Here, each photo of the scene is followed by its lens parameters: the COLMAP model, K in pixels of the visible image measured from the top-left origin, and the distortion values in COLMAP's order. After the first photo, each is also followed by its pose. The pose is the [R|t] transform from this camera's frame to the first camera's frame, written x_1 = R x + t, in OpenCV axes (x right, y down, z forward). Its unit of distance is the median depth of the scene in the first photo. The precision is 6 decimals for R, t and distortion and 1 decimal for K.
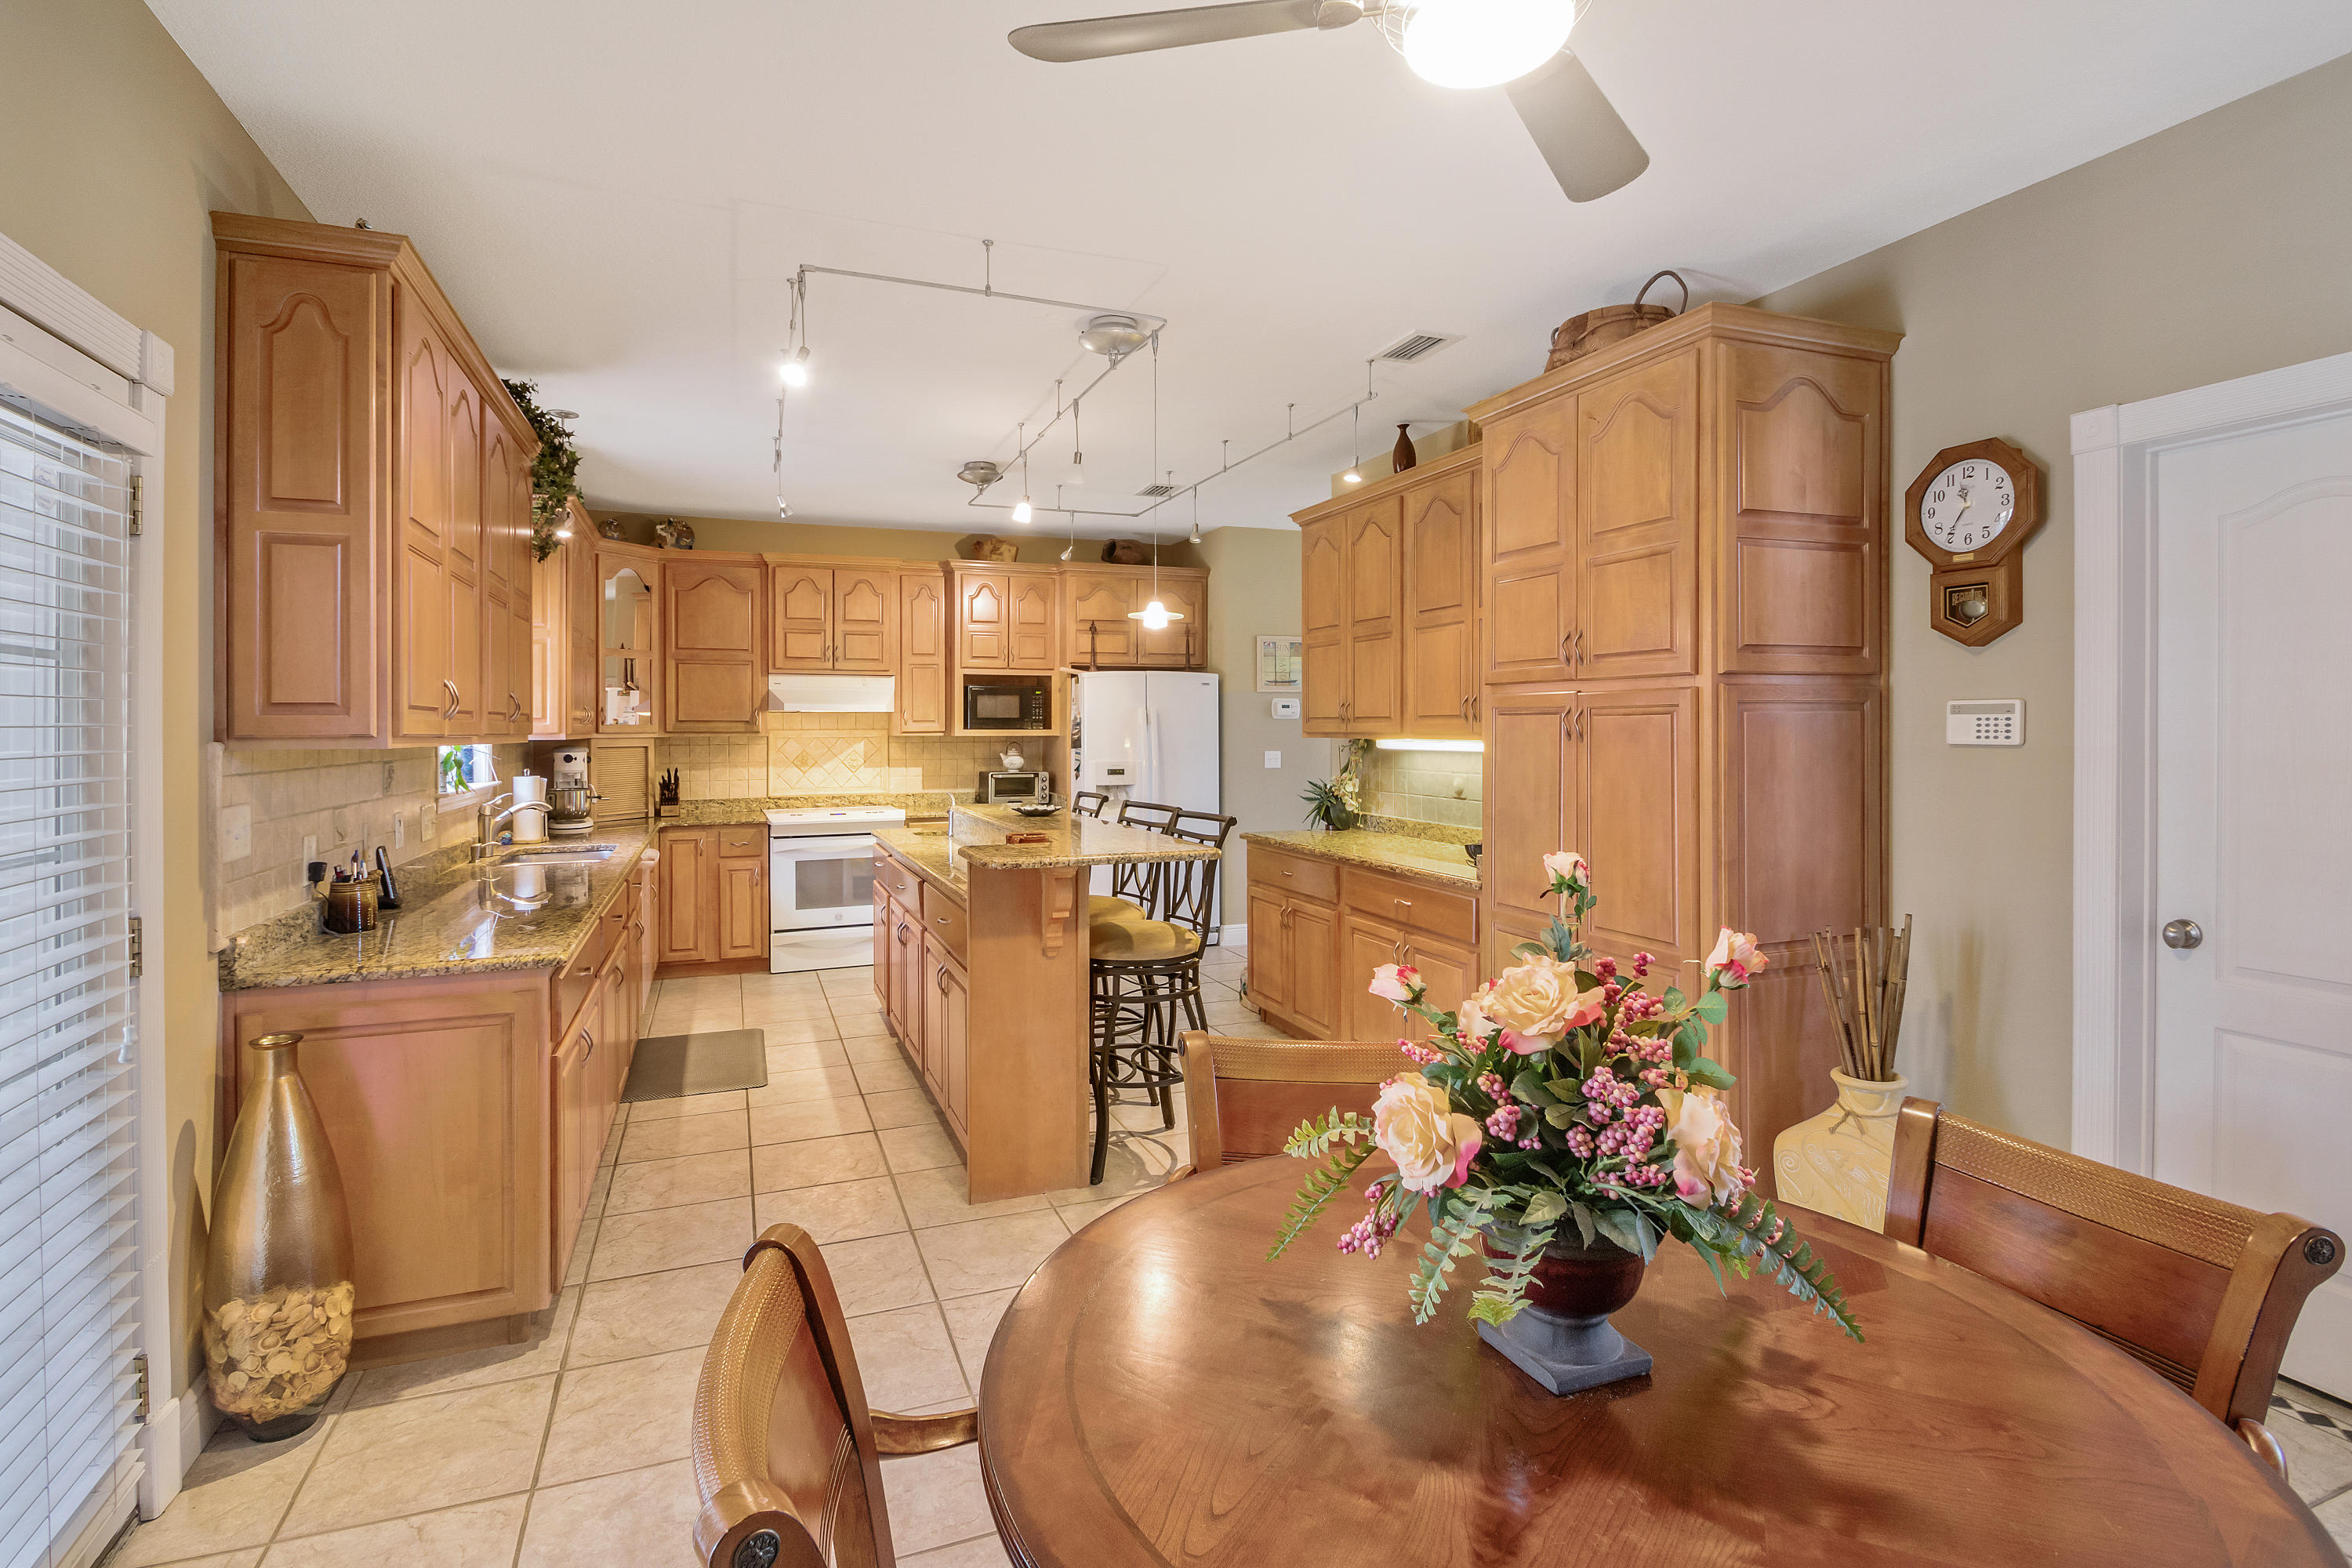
lens RADIAL K [[1117.4, 0, 1127.8], [0, 1117.4, 735.6], [0, 0, 1]] dist [0.000499, -0.000534]
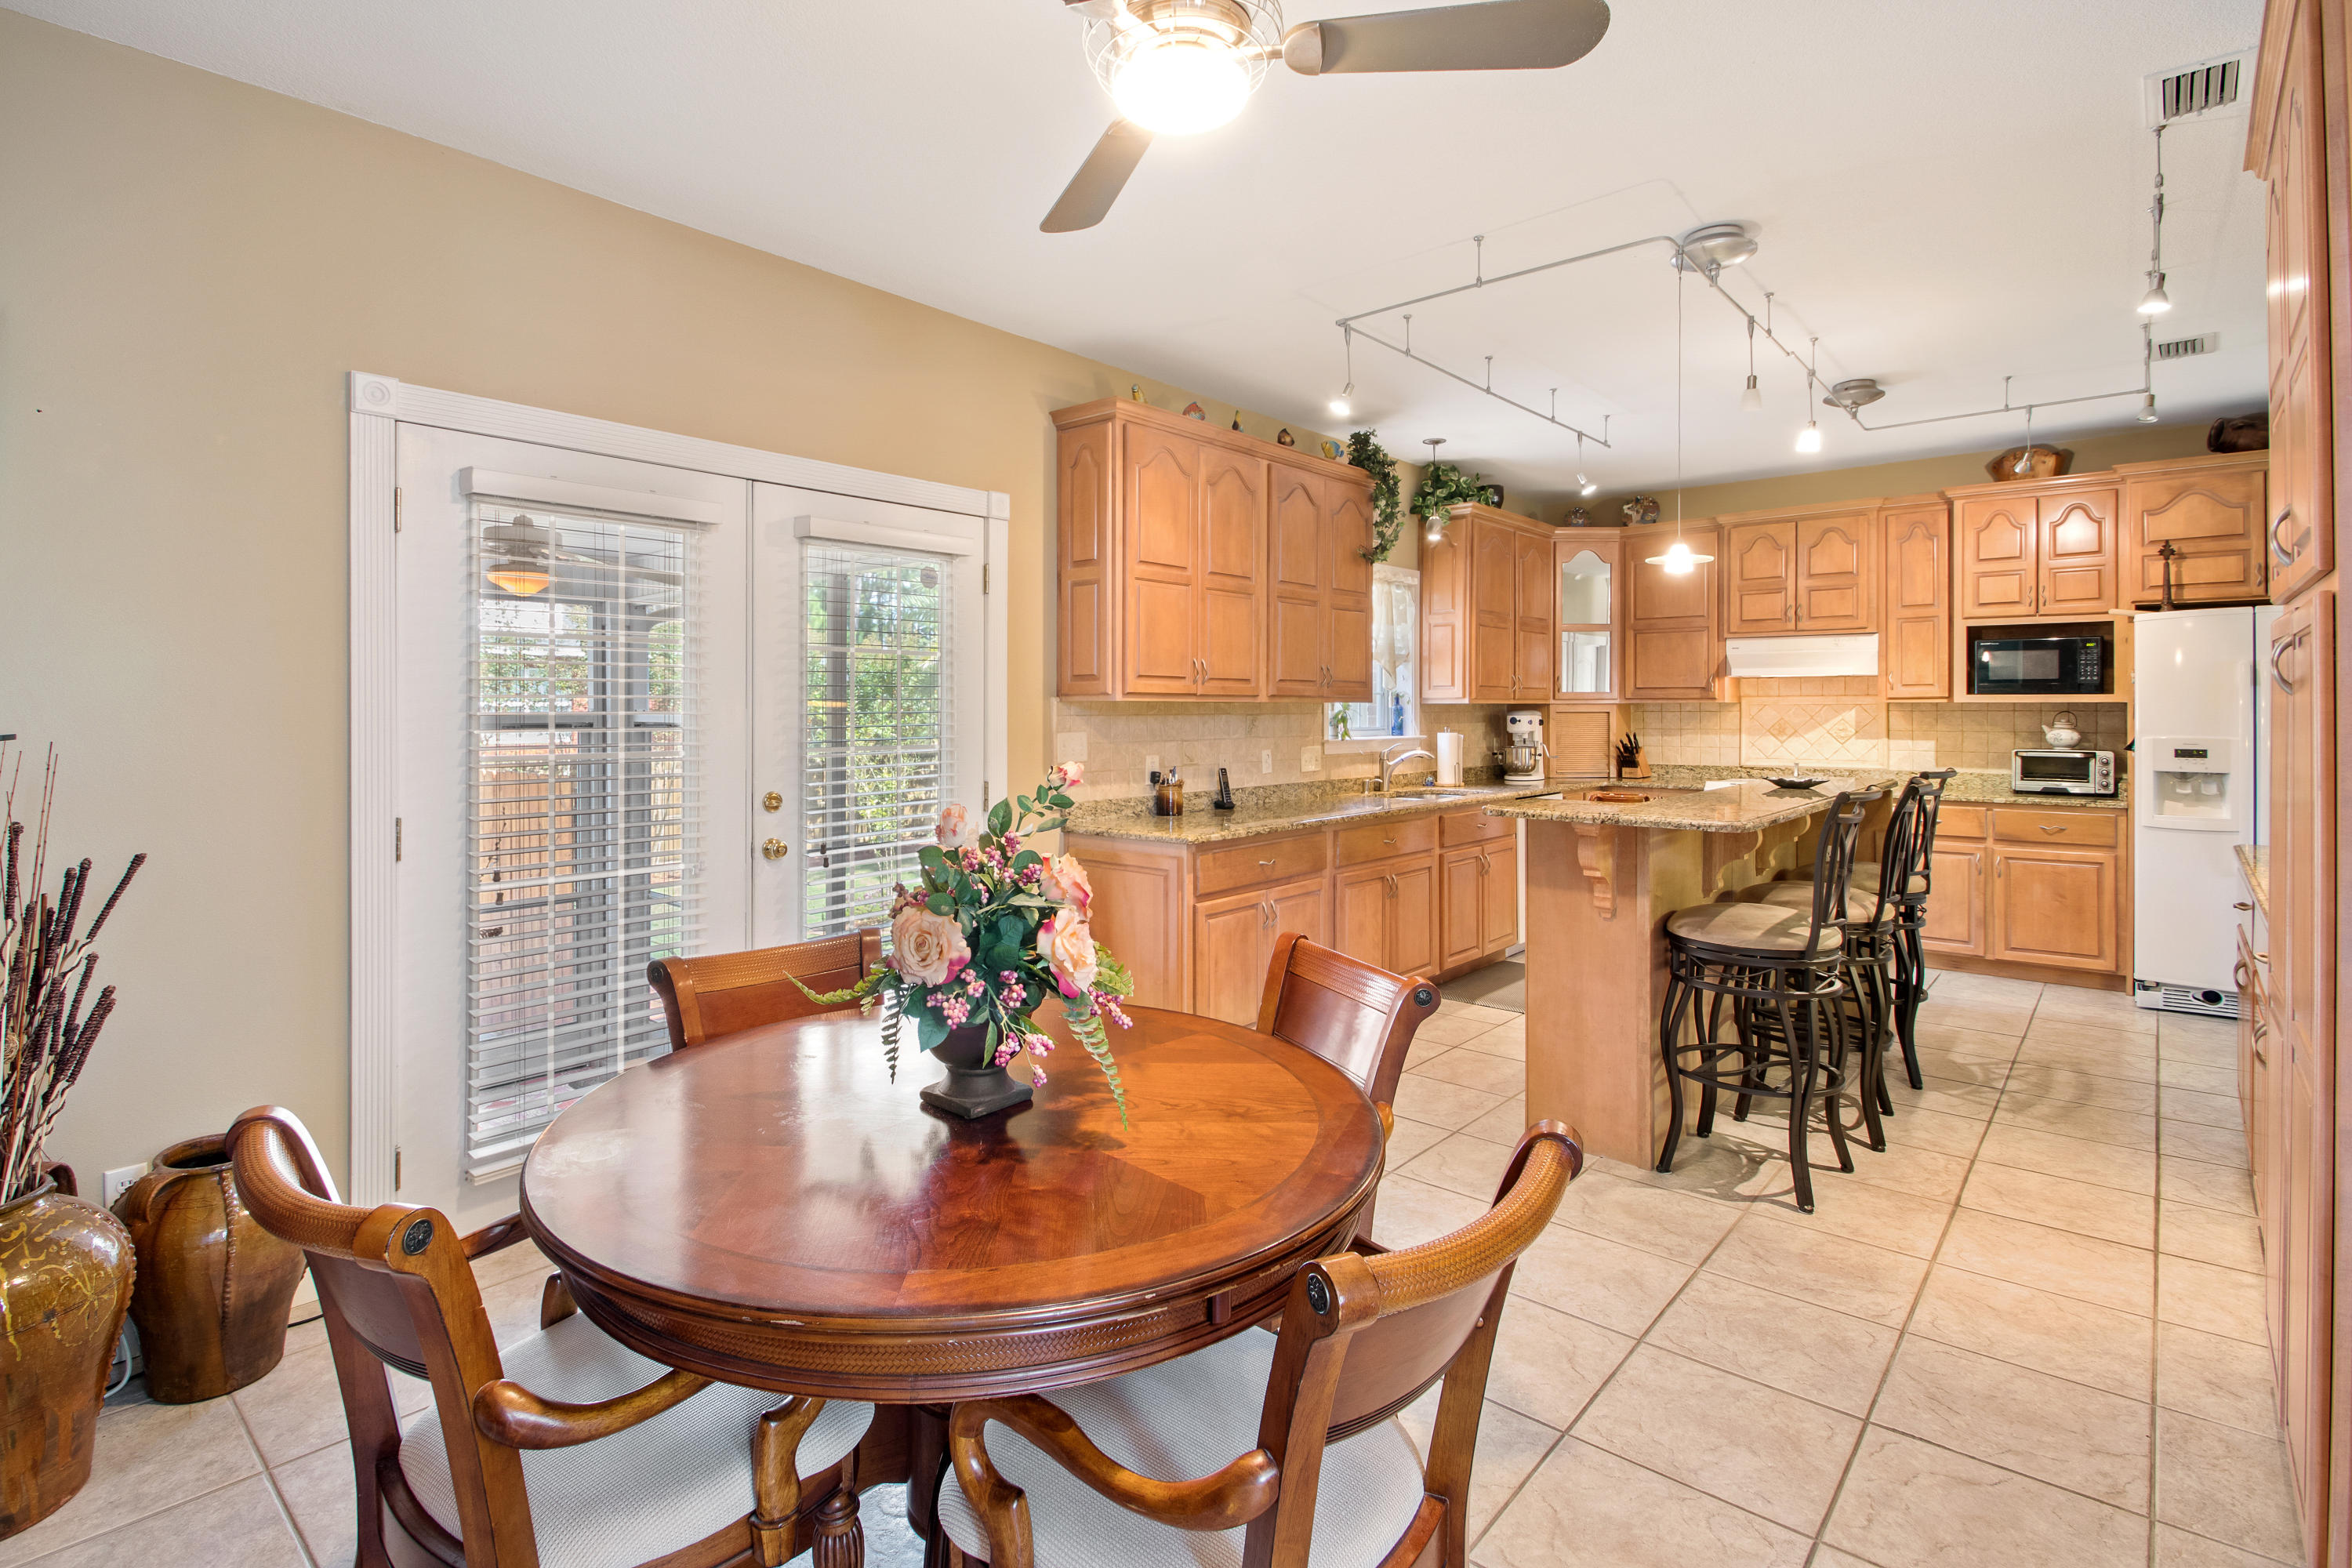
lens RADIAL K [[1117.4, 0, 1127.8], [0, 1117.4, 735.6], [0, 0, 1]] dist [0.000499, -0.000534]
pose [[0.453878, 0.025735, -0.890692, 0.308955], [-0.006023, 0.999649, 0.025814, 0.007226], [0.891044, -0.006352, 0.453873, 0.088199]]
